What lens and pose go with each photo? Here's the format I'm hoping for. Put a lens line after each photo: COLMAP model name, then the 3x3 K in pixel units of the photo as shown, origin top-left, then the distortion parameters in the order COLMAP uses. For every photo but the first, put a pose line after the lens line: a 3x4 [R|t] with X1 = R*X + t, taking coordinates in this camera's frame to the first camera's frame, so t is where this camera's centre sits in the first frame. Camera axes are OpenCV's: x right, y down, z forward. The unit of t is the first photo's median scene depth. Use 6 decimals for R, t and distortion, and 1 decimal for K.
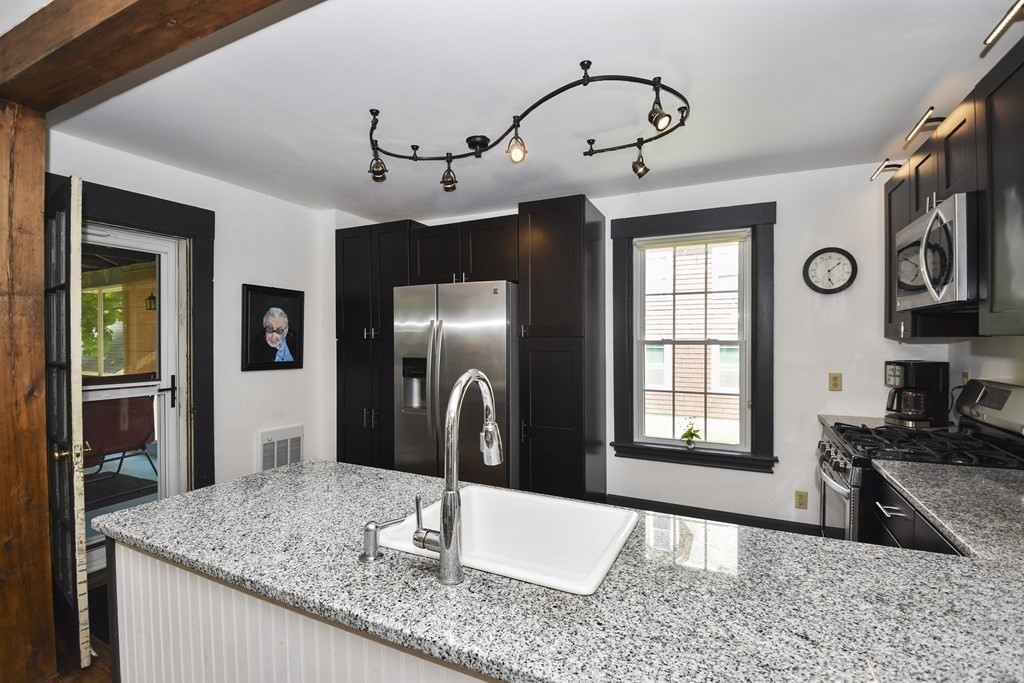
lens RADIAL K [[469.0, 0, 506.1], [0, 469.0, 344.8], [0, 0, 1]] dist [0.005132, -0.021872]
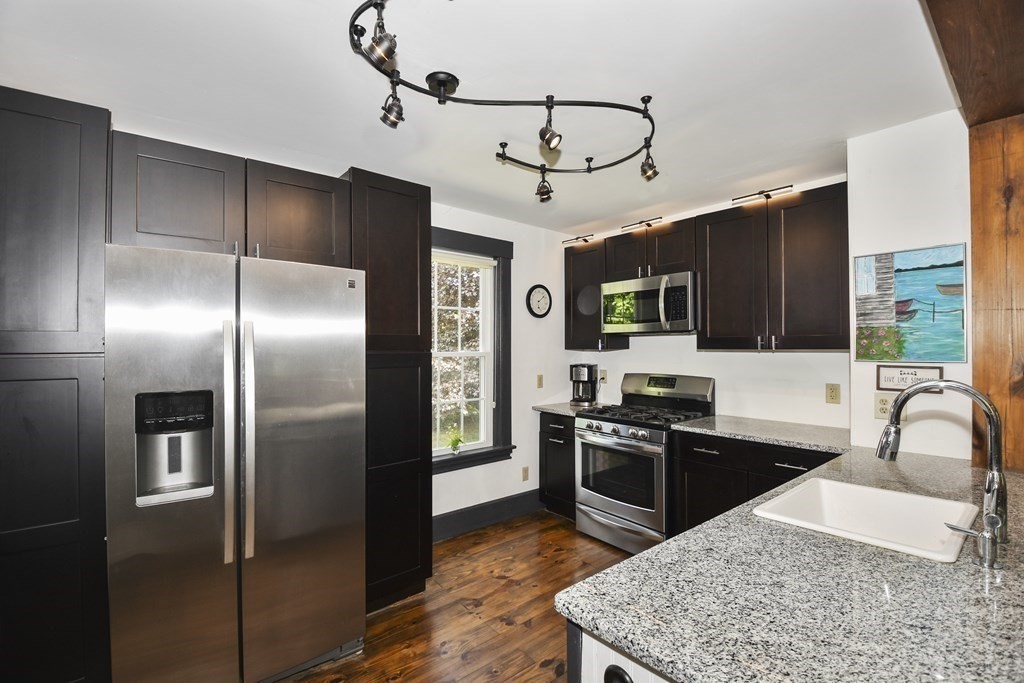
lens RADIAL K [[451.2, 0, 509.8], [0, 451.2, 340.6], [0, 0, 1]] dist [0.012552, -0.021273]
pose [[0.416065, 0.014271, 0.909223, -0.488741], [0.011962, 0.999704, -0.021166, -0.011938], [-0.909256, 0.019683, 0.415772, 0.465032]]
